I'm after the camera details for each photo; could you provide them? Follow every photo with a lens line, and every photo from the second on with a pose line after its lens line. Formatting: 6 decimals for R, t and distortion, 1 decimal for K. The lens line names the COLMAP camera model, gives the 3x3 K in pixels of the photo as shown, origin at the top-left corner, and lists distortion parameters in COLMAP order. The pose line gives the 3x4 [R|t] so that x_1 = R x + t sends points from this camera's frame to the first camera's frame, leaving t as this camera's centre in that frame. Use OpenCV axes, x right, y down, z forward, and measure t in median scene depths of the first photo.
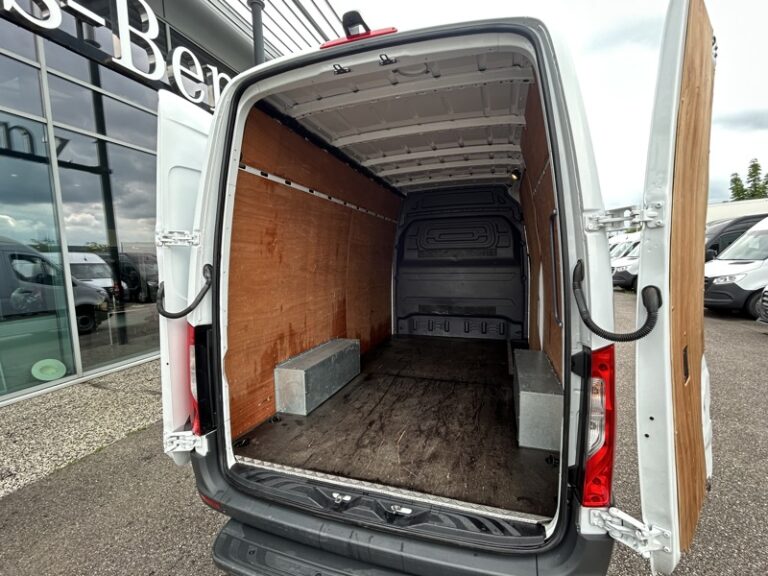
lens RADIAL K [[355.4, 0, 381.7], [0, 355.4, 287.7], [0, 0, 1]] dist [-0.010612, 0.002416]
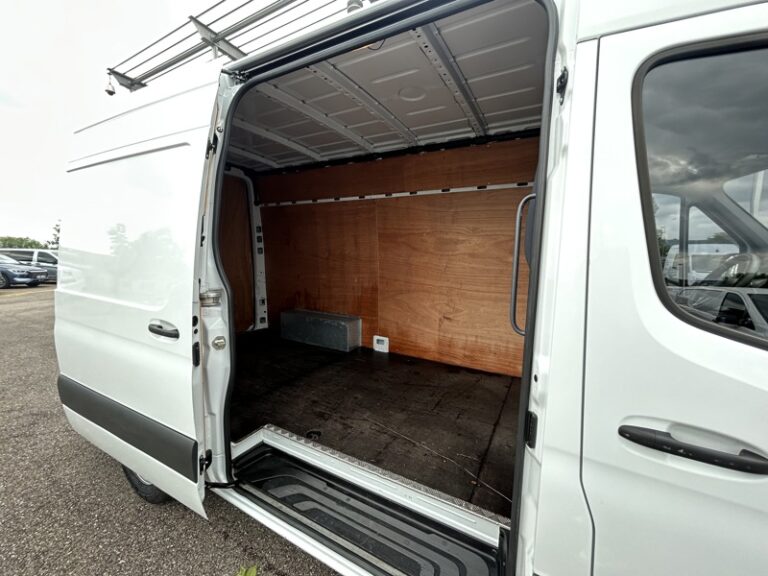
lens RADIAL K [[310.0, 0, 385.7], [0, 310.0, 286.1], [0, 0, 1]] dist [0.000025, -0.000003]
pose [[-0.176718, 0.120446, -0.976864, 1.235253], [-0.088886, 0.986476, 0.137711, -0.157279], [0.980240, 0.111165, -0.163622, 1.849518]]
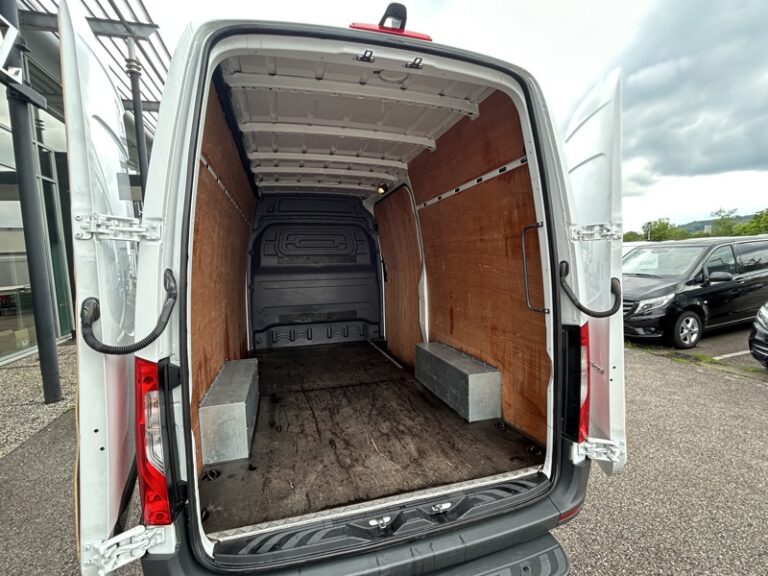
lens RADIAL K [[355.4, 0, 385.2], [0, 355.4, 288.0], [0, 0, 1]] dist [-0.010612, 0.002416]
pose [[0.818733, -0.040356, 0.572754, -0.435229], [0.053861, 0.998526, -0.006637, -0.002291], [-0.571642, 0.036283, 0.819700, 0.161581]]
